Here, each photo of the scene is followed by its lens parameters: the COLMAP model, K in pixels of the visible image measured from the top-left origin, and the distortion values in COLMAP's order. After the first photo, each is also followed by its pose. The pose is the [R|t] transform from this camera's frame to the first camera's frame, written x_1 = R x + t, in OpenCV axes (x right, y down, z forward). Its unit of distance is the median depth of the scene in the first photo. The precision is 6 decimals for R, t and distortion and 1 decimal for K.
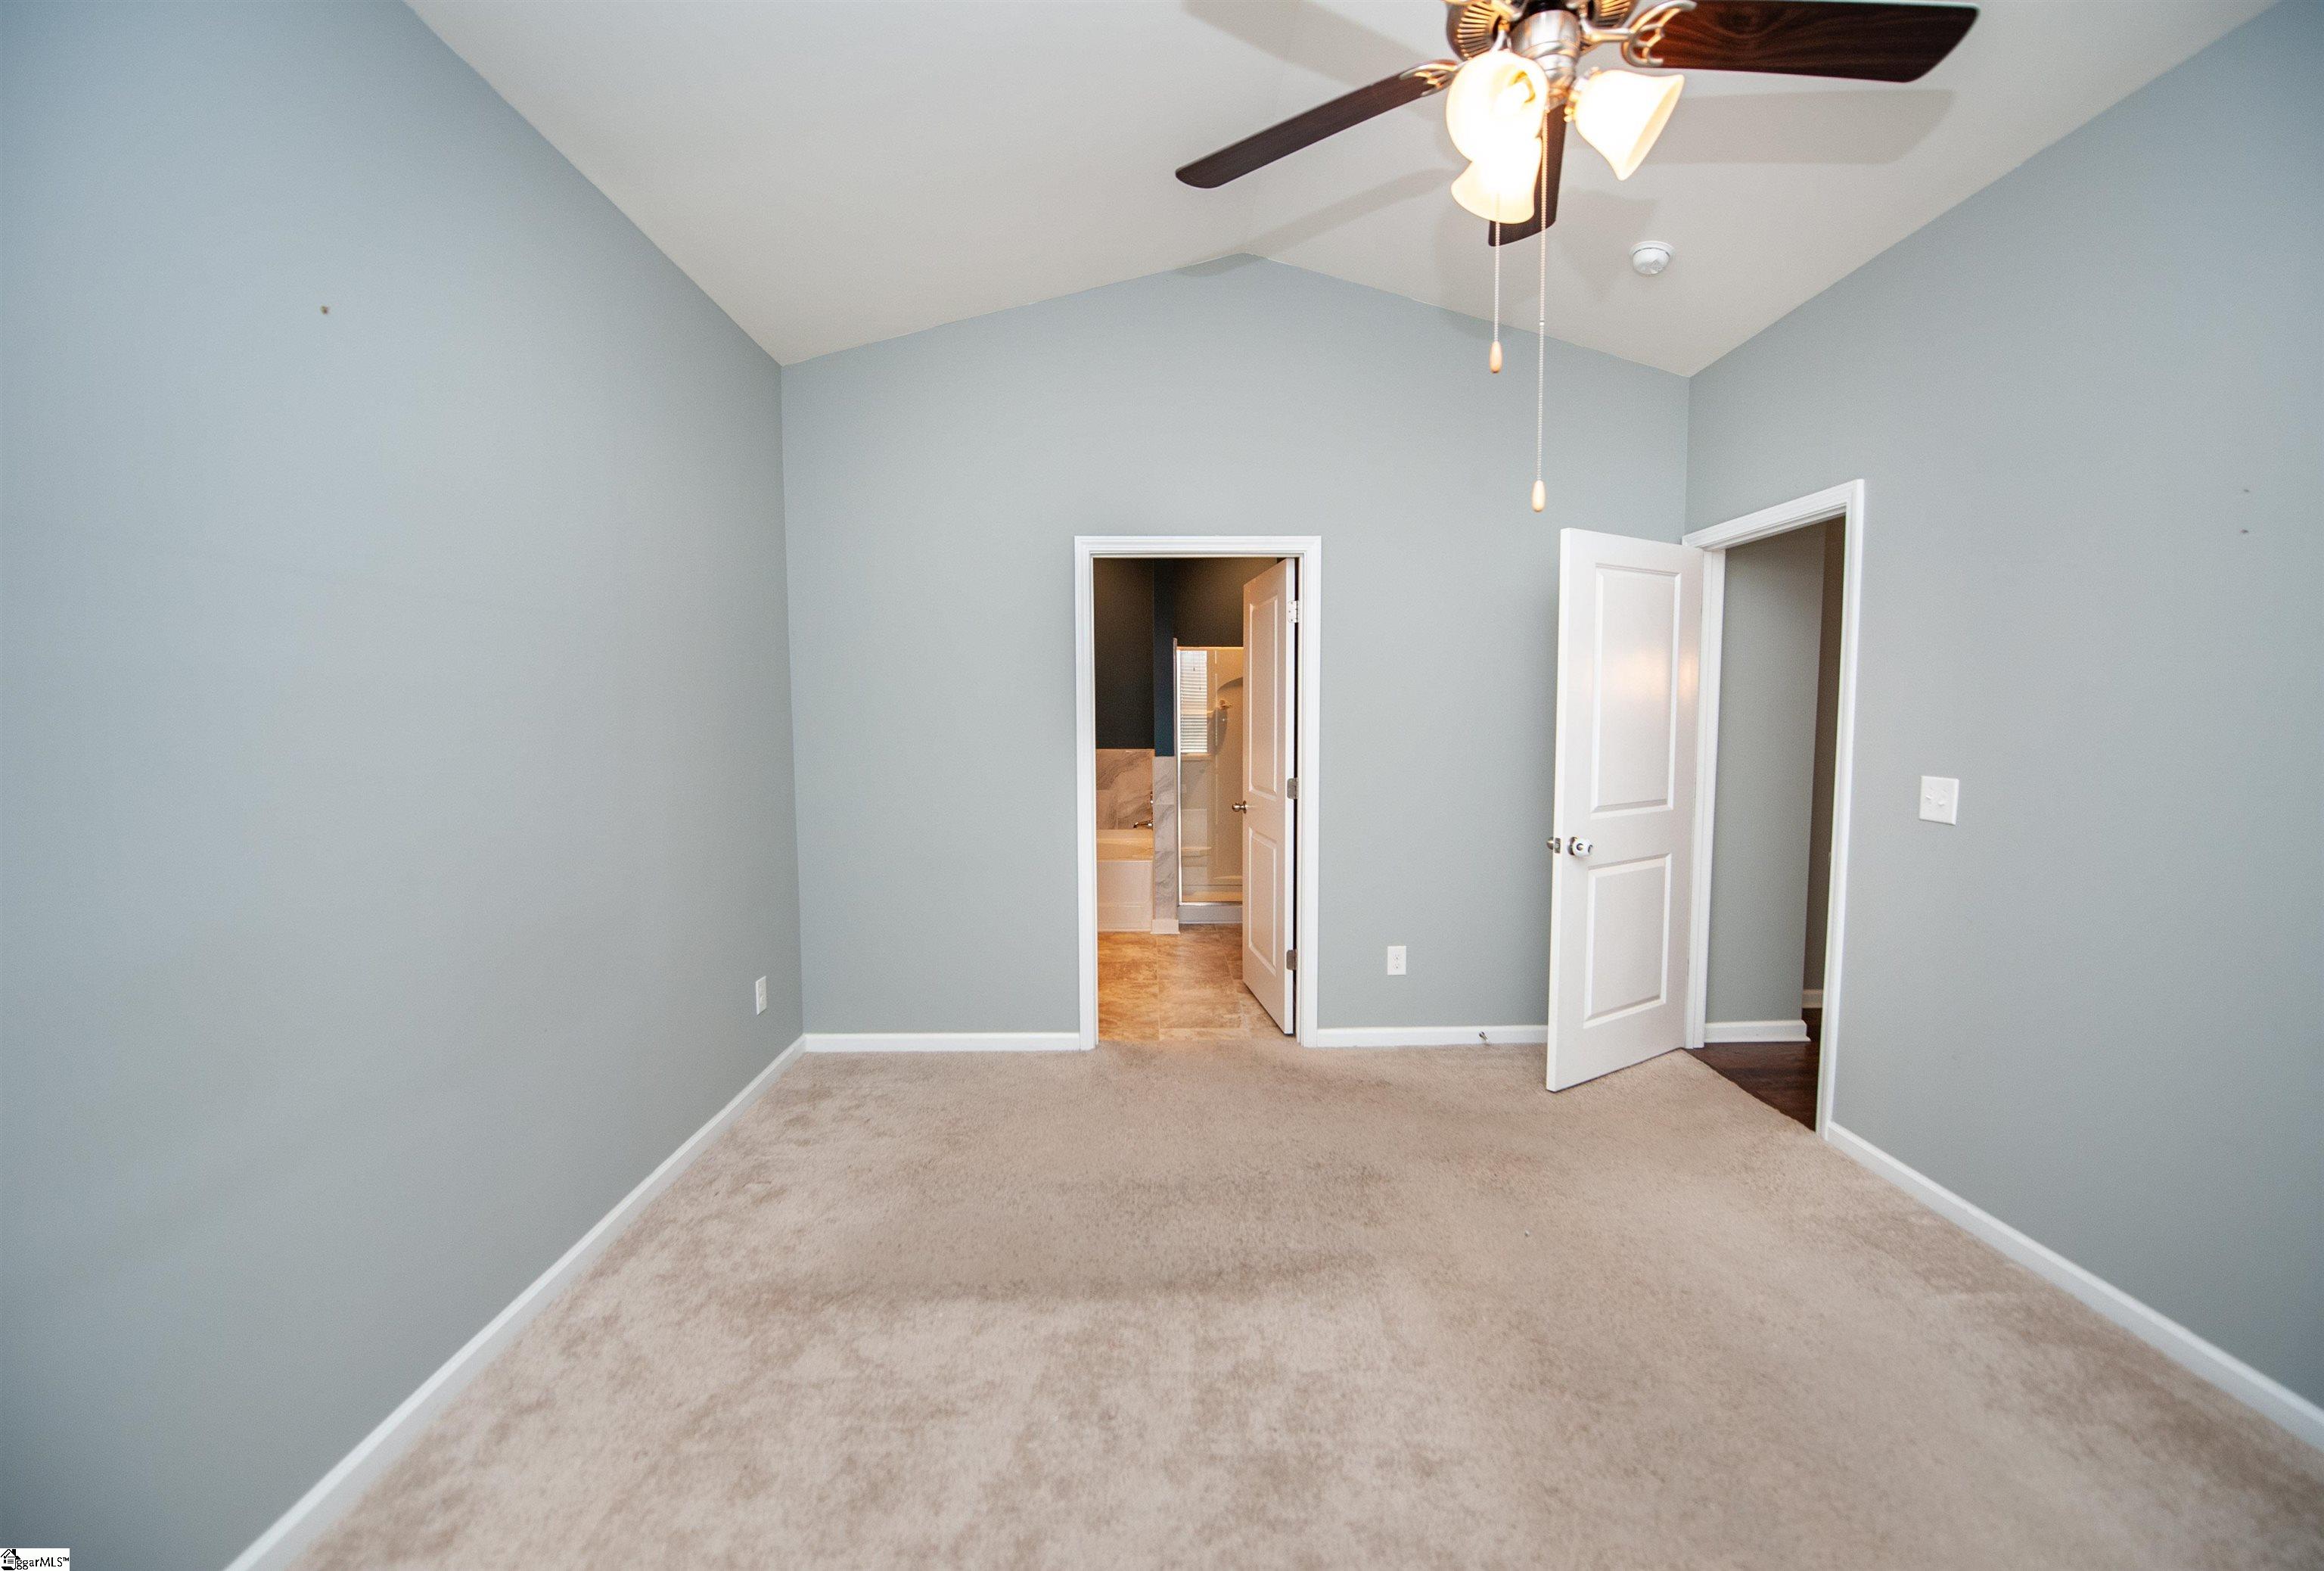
lens RADIAL K [[964.4, 0, 1223.8], [0, 964.4, 791.2], [0, 0, 1]] dist [-0.014626, -0.007494]
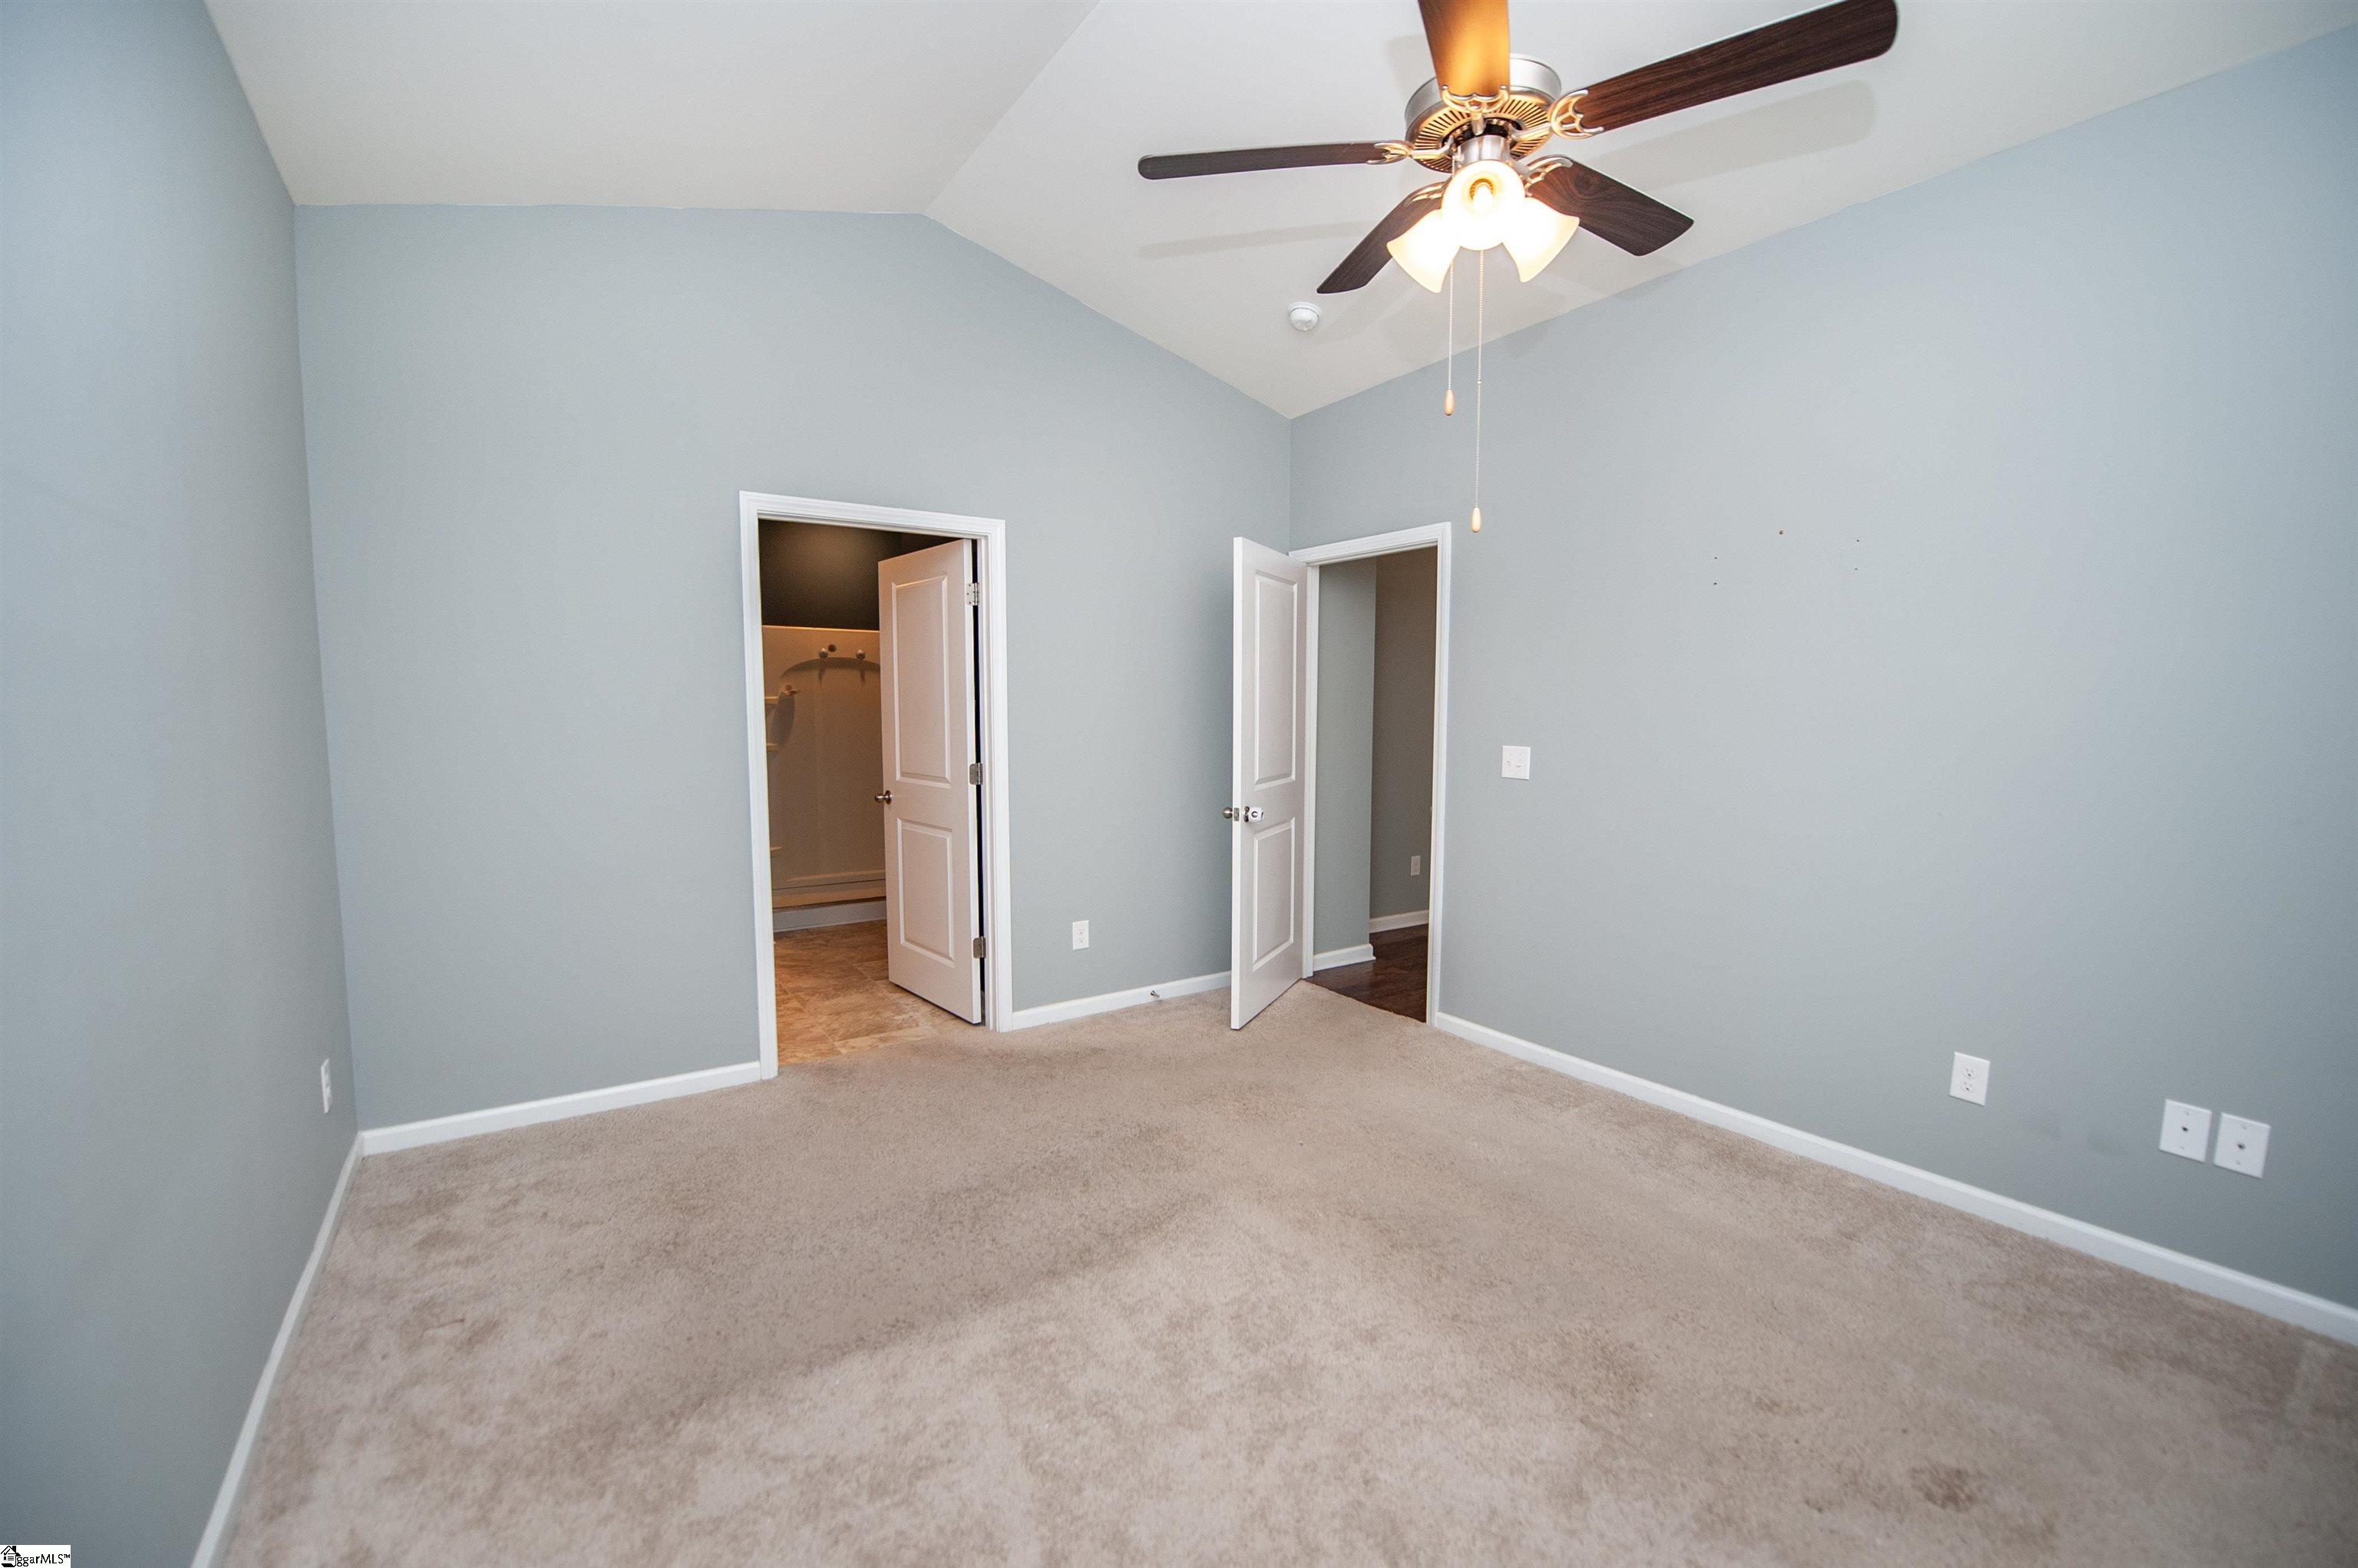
lens RADIAL K [[957.5, 0, 1187.8], [0, 957.5, 792.4], [0, 0, 1]] dist [-0.021049, -0.001410]
pose [[0.847641, -0.044971, 0.528660, -0.301956], [0.038155, 0.998988, 0.023802, 0.000930], [-0.529196, -0.000005, 0.848500, 0.065746]]
